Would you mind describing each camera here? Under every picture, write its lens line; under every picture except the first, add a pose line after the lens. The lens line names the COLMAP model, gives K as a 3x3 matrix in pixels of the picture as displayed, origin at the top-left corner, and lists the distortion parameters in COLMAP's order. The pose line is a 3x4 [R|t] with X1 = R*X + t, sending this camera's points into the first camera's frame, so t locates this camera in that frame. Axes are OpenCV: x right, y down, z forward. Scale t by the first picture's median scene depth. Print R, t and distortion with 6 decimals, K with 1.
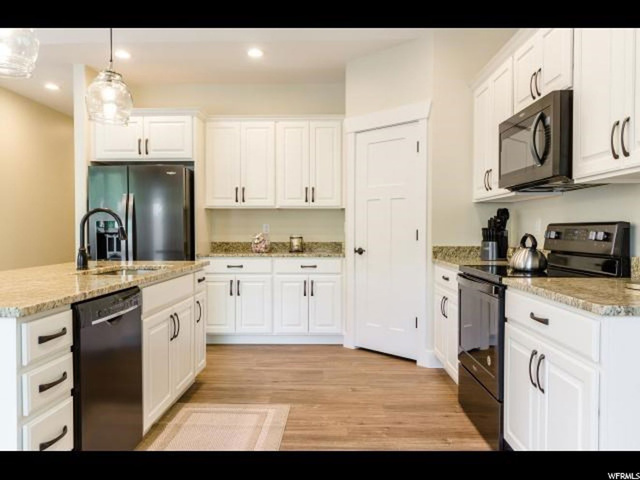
lens RADIAL K [[492.5, 0, 318.5], [0, 492.5, 240.2], [0, 0, 1]] dist [0.009883, 0.000802]
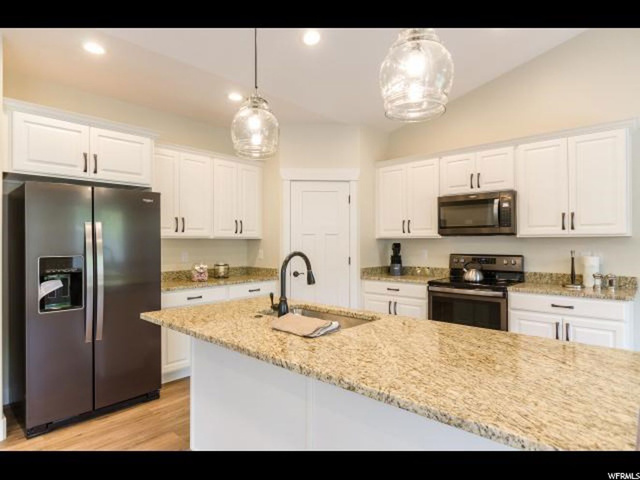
lens RADIAL K [[368.6, 0, 319.8], [0, 368.6, 239.6], [0, 0, 1]] dist [-0.002874, -0.000276]
pose [[0.647351, 0.003702, 0.762183, -0.582989], [0.018666, 0.999611, -0.020710, -0.044607], [-0.761964, 0.027634, 0.647030, 0.325530]]
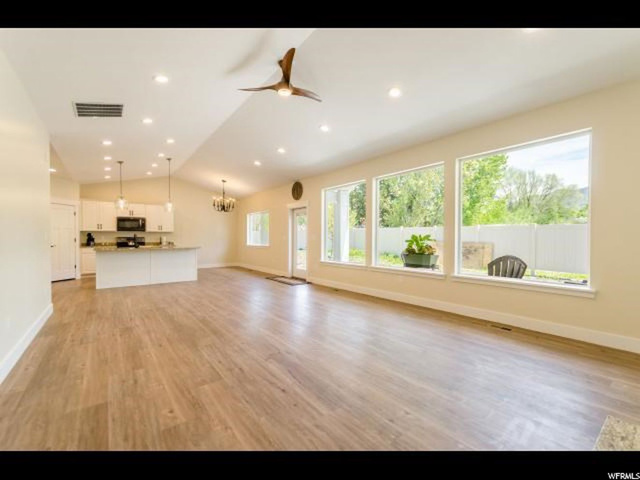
lens RADIAL K [[279.0, 0, 317.0], [0, 279.0, 240.5], [0, 0, 1]] dist [0.014693, -0.000102]
pose [[-0.628188, -0.007349, 0.778027, -2.010316], [0.017269, 0.999577, 0.023385, -0.021132], [-0.777870, 0.028125, -0.627796, 0.806156]]
